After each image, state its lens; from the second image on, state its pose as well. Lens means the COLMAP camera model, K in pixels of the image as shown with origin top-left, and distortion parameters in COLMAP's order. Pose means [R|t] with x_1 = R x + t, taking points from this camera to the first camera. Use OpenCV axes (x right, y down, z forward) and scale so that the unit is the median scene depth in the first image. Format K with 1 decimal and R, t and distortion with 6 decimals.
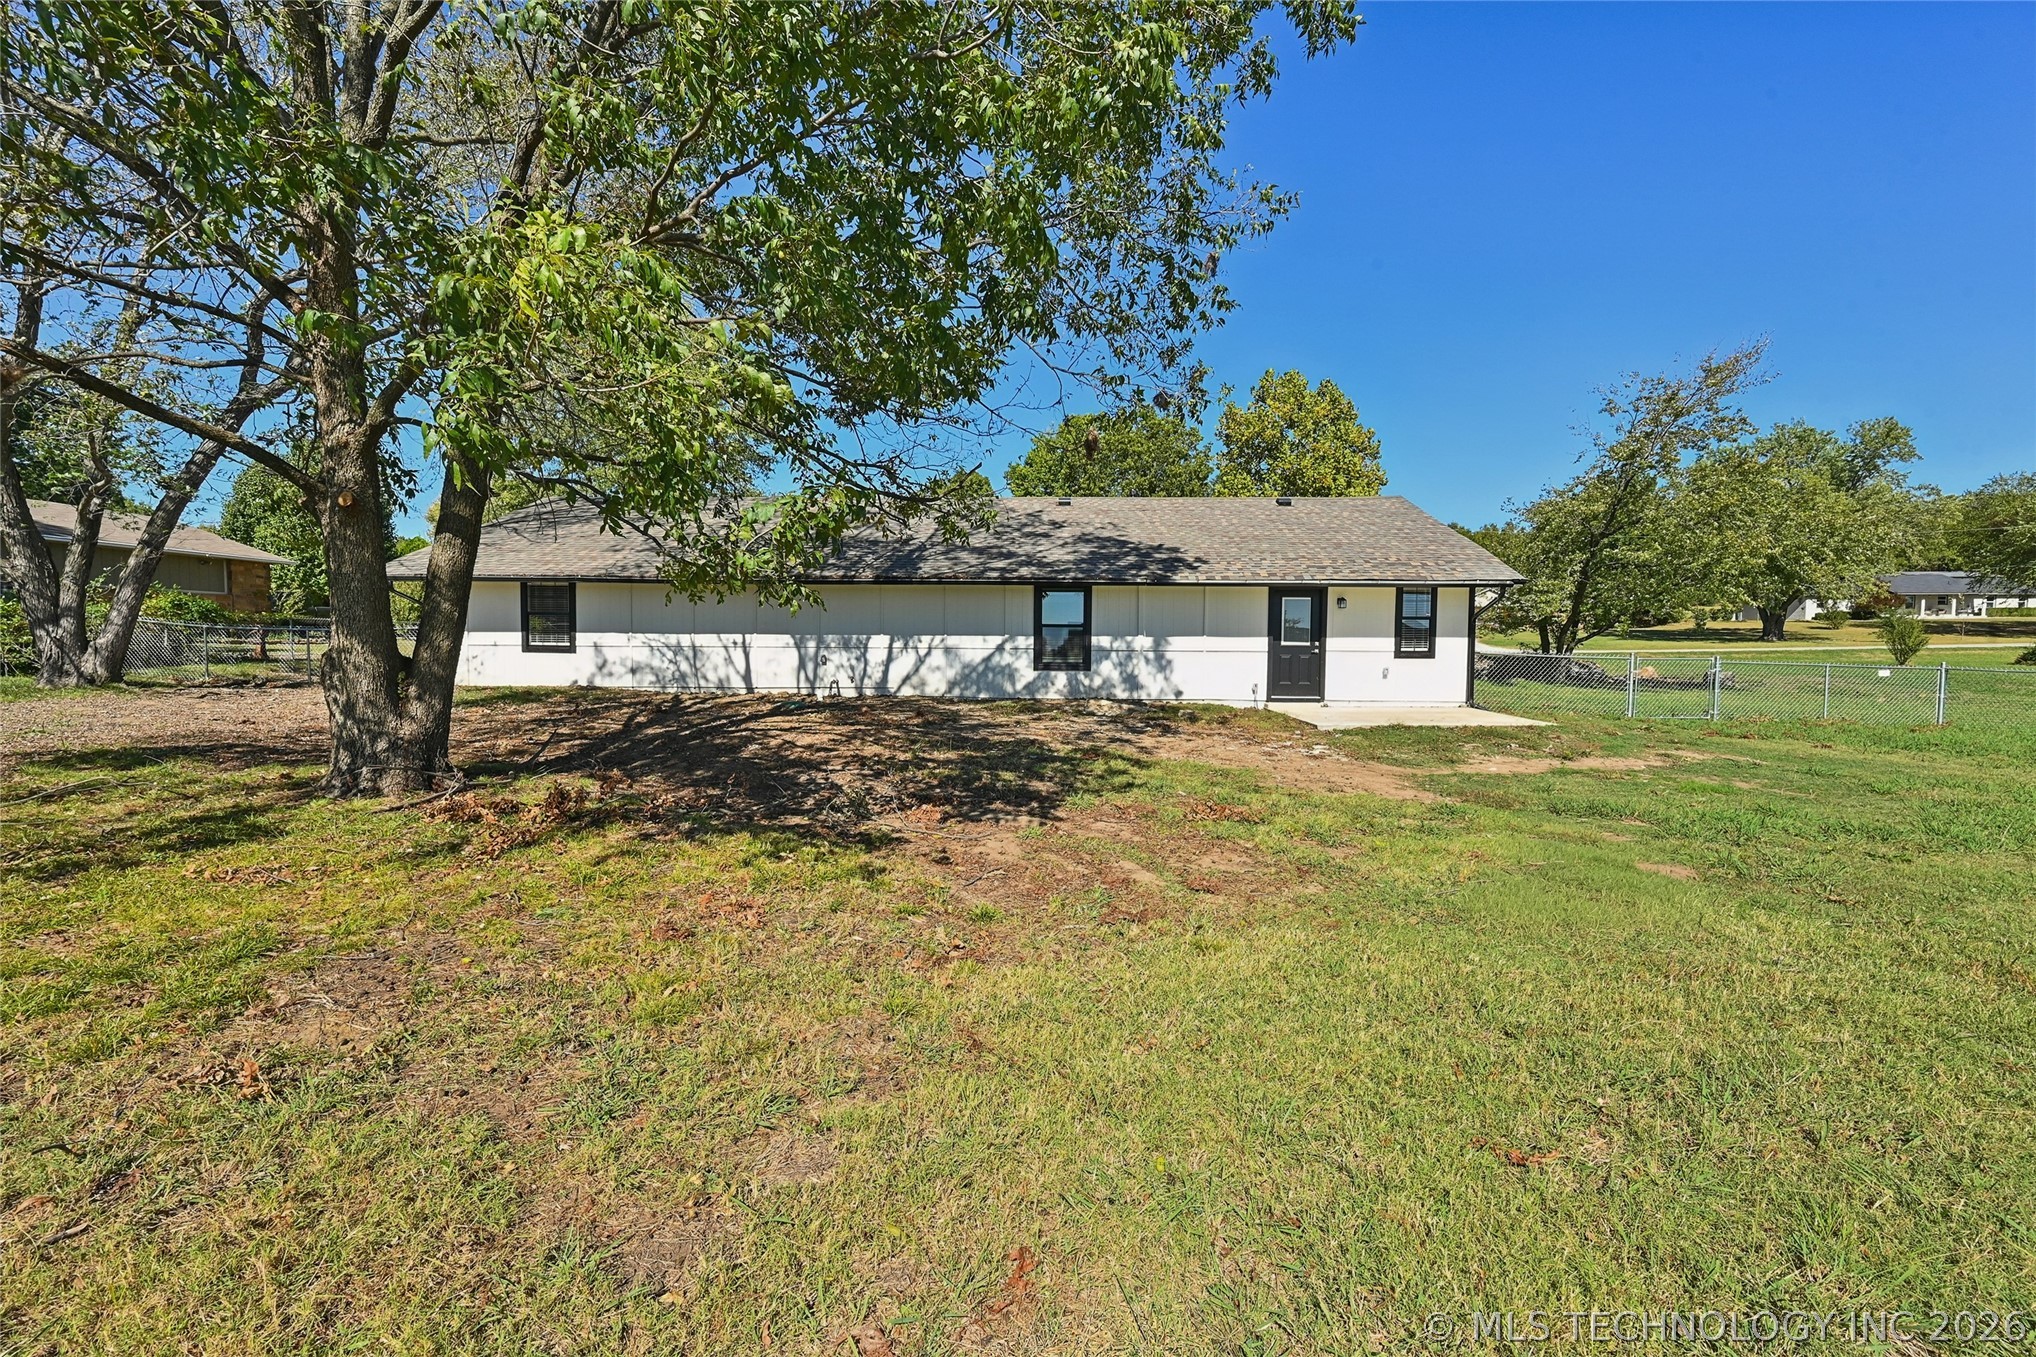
lens RADIAL K [[834.9, 0, 1022.5], [0, 834.9, 653.6], [0, 0, 1]] dist [0.001273, -0.000489]
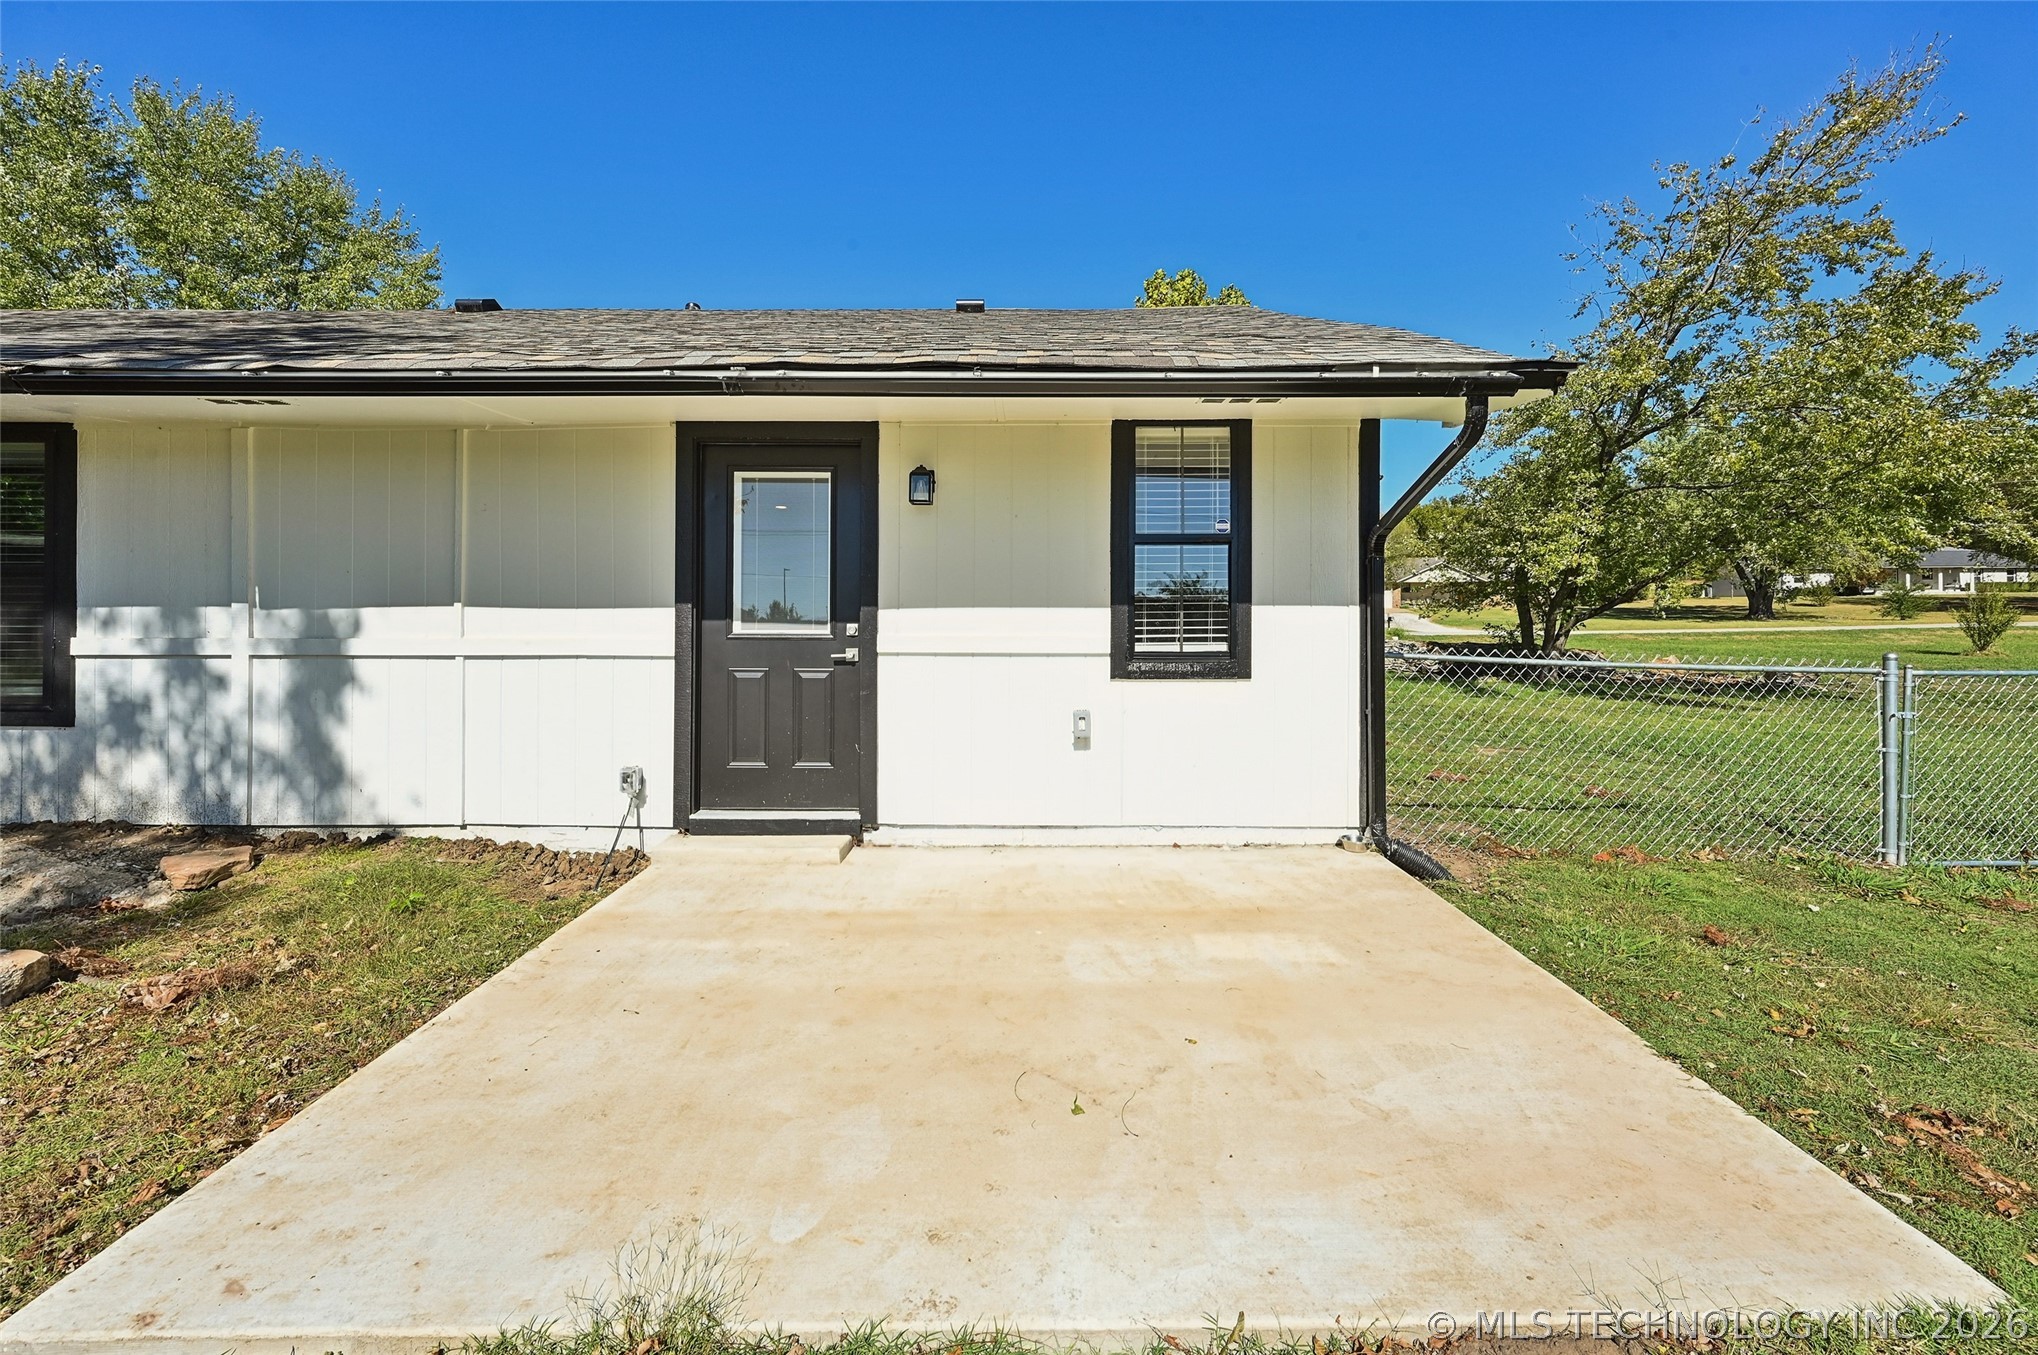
lens RADIAL K [[854.3, 0, 1015.4], [0, 854.3, 650.3], [0, 0, 1]] dist [-0.048420, -0.000075]
pose [[0.999264, -0.007084, 0.037711, 0.394929], [0.006506, 0.999860, 0.015414, -0.008809], [-0.037815, -0.015157, 0.999170, 0.696169]]
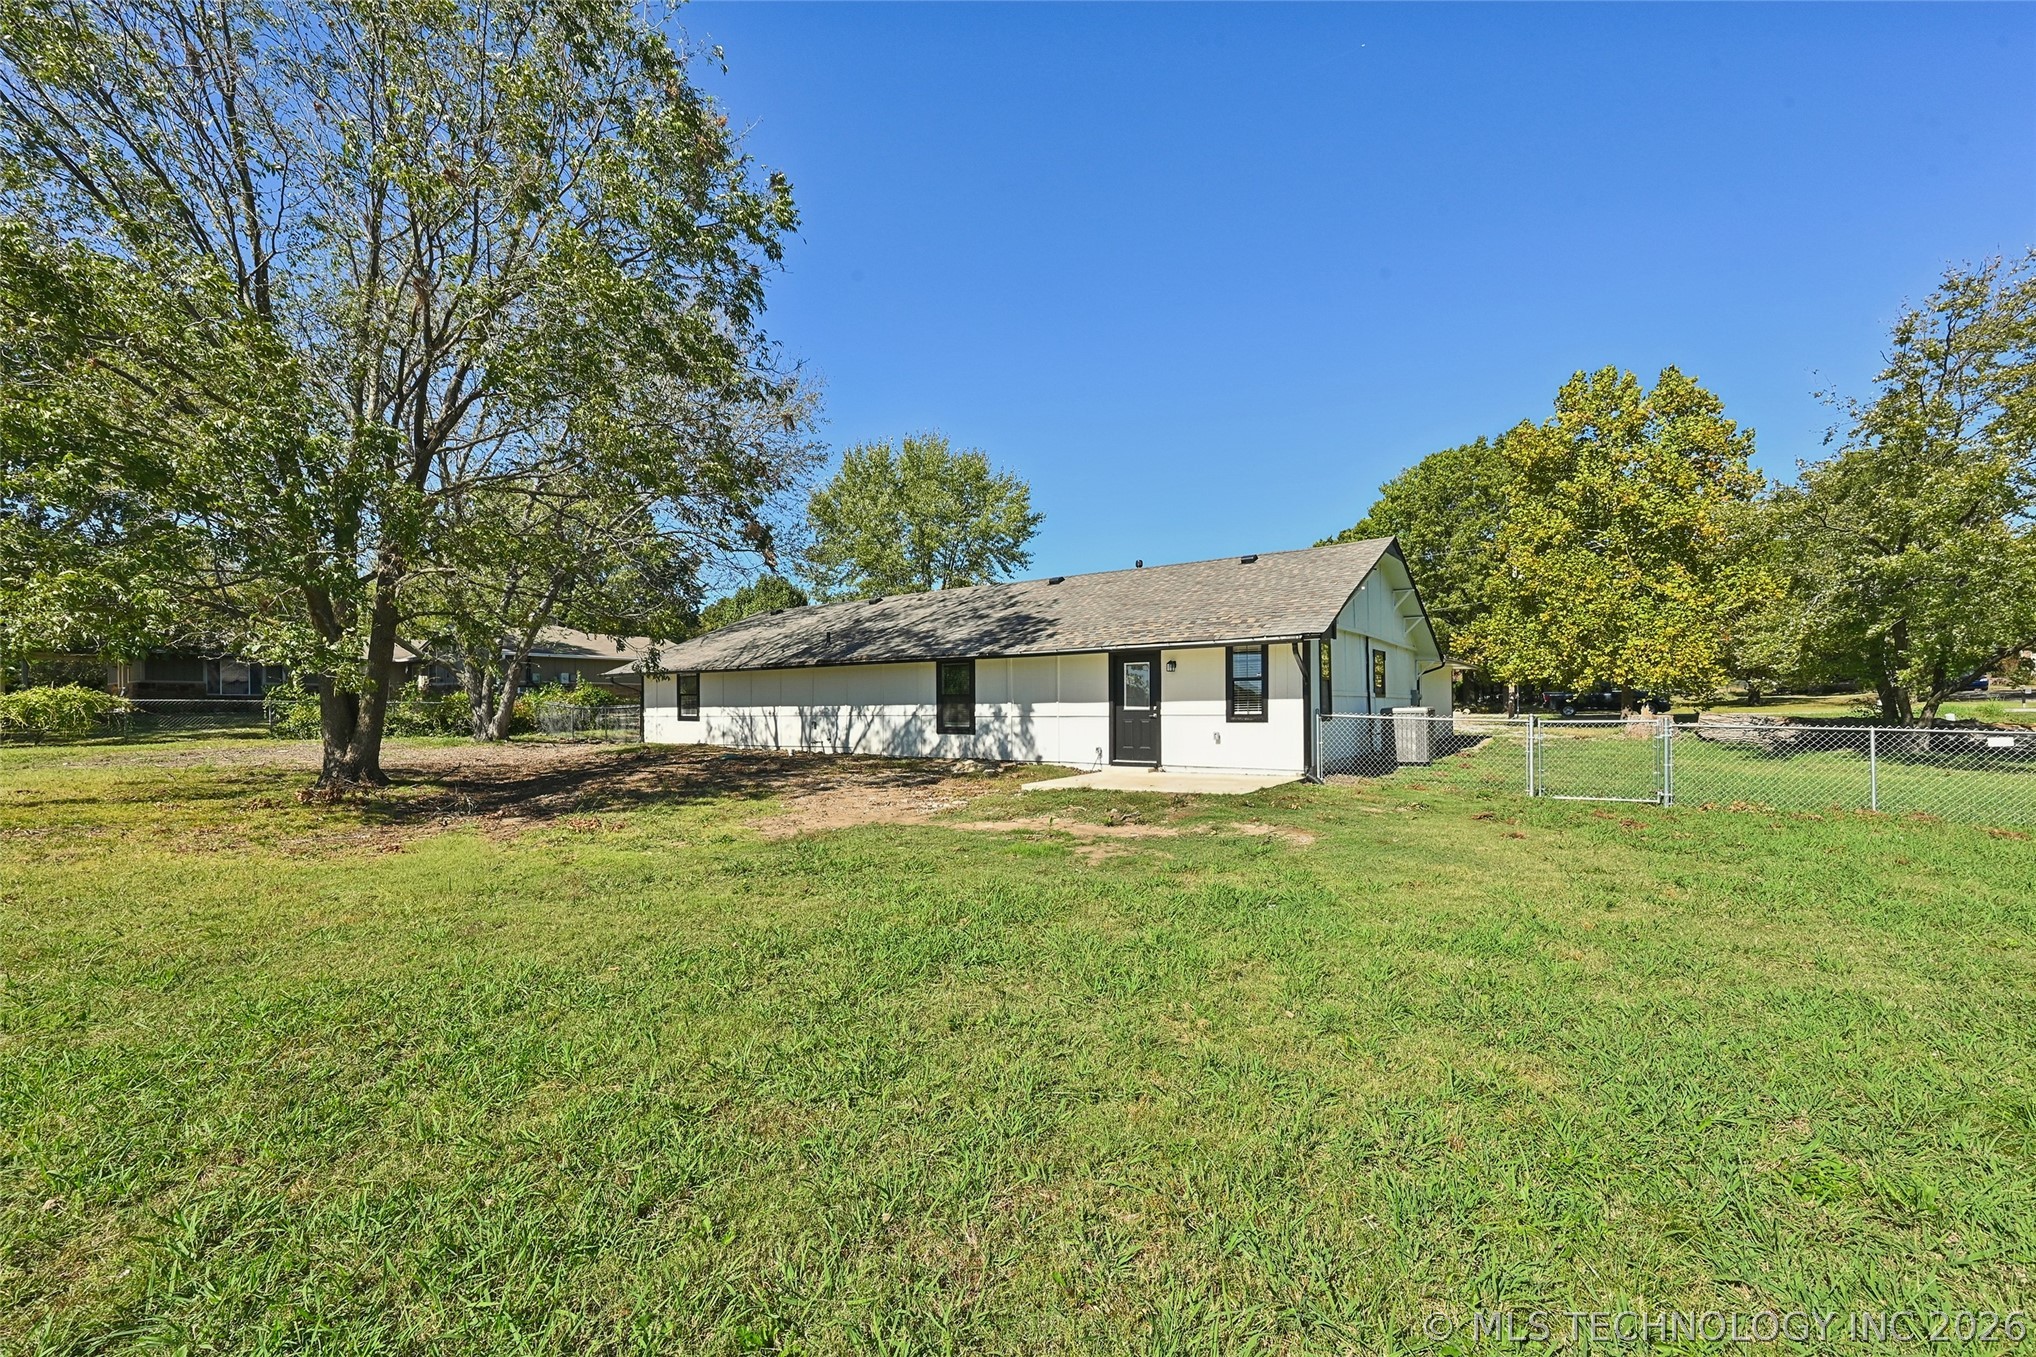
lens RADIAL K [[834.9, 0, 1022.5], [0, 834.9, 653.6], [0, 0, 1]] dist [0.001273, -0.000489]
pose [[0.840438, -0.049150, -0.539674, 0.754757], [0.008255, 0.996924, -0.077938, -0.000087], [0.541844, 0.061048, 0.838259, 0.072432]]
